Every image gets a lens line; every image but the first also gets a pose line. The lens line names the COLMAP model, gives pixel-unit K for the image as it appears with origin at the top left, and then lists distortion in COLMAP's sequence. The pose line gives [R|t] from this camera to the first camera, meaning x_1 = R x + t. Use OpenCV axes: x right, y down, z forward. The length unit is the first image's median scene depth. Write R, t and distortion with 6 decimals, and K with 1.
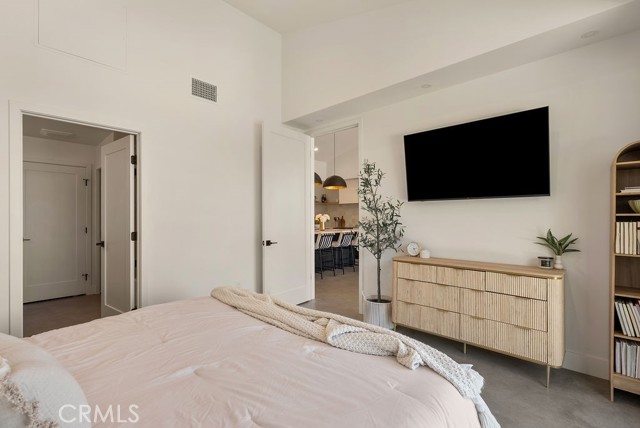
lens RADIAL K [[294.5, 0, 319.5], [0, 294.5, 217.3], [0, 0, 1]] dist [-0.005723, 0.000688]
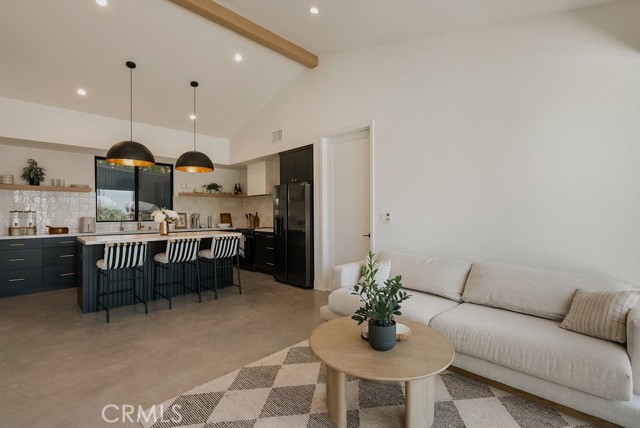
lens RADIAL K [[294.5, 0, 318.4], [0, 294.5, 211.5], [0, 0, 1]] dist [-0.005723, 0.000688]
pose [[0.998933, 0.002623, -0.046109, 0.277015], [-0.002891, 0.999979, -0.005758, -0.002621], [0.046093, 0.005885, 0.998920, 0.276238]]
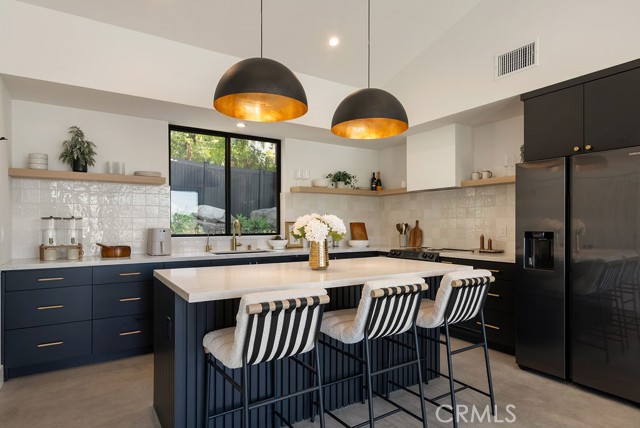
lens RADIAL K [[371.8, 0, 317.7], [0, 371.8, 220.9], [0, 0, 1]] dist [-0.001586, -0.000091]
pose [[0.968399, 0.005630, -0.249344, 0.075356], [-0.006928, 0.999967, -0.004327, -0.001285], [0.249311, 0.005918, 0.968405, 0.470093]]
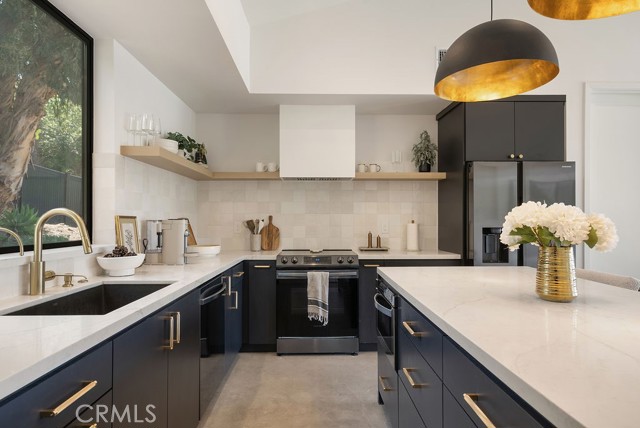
lens RADIAL K [[371.8, 0, 320.6], [0, 371.8, 218.7], [0, 0, 1]] dist [-0.001586, -0.000091]
pose [[0.720588, 0.013433, 0.693233, -0.172781], [-0.009896, 0.999910, -0.009089, 0.001493], [-0.693292, -0.000310, 0.720656, 0.689344]]
